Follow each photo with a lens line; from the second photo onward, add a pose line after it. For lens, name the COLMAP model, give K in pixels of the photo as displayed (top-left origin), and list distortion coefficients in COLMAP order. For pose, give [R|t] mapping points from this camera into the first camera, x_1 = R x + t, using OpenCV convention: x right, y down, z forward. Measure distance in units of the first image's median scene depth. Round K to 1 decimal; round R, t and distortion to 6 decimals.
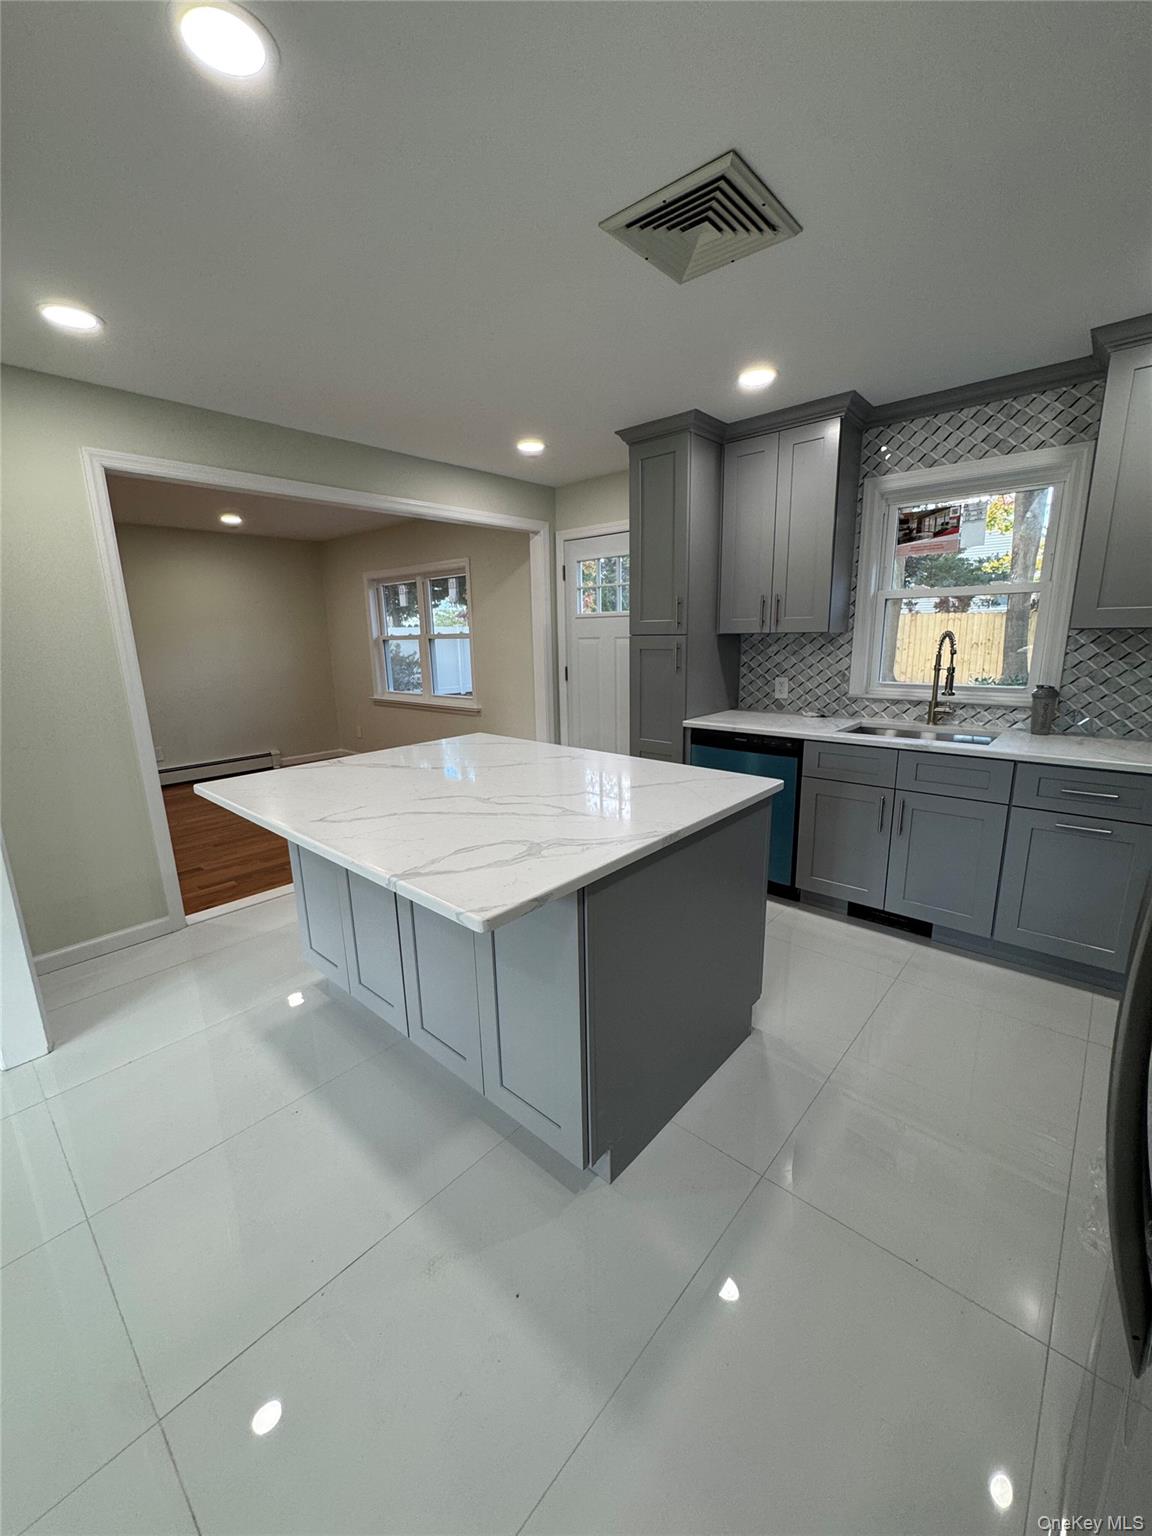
lens RADIAL K [[610.6, 0, 575.7], [0, 610.6, 766.1], [0, 0, 1]] dist [-0.001727, 0.000153]
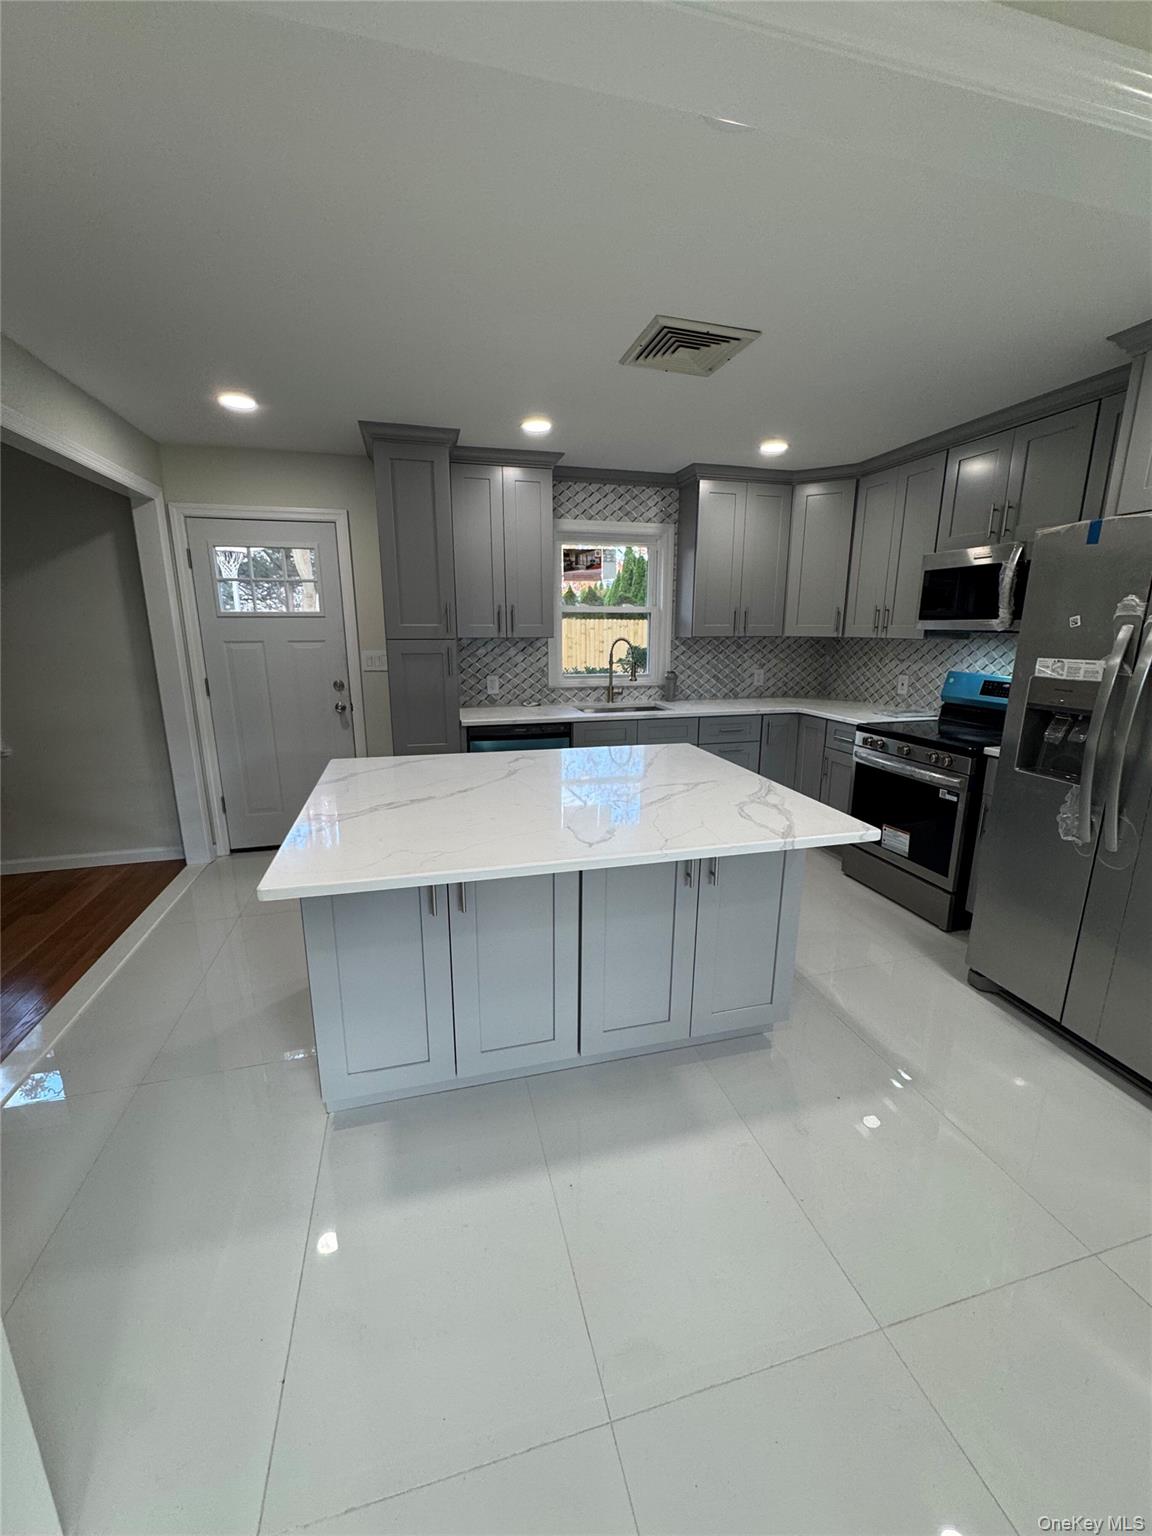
lens RADIAL K [[610.6, 0, 576.6], [0, 610.6, 767.7], [0, 0, 1]] dist [-0.001727, 0.000153]
pose [[0.551100, -0.171594, 0.816605, -0.651940], [0.168868, 0.981313, 0.092240, -0.064017], [-0.817173, 0.087065, 0.569778, 0.266518]]
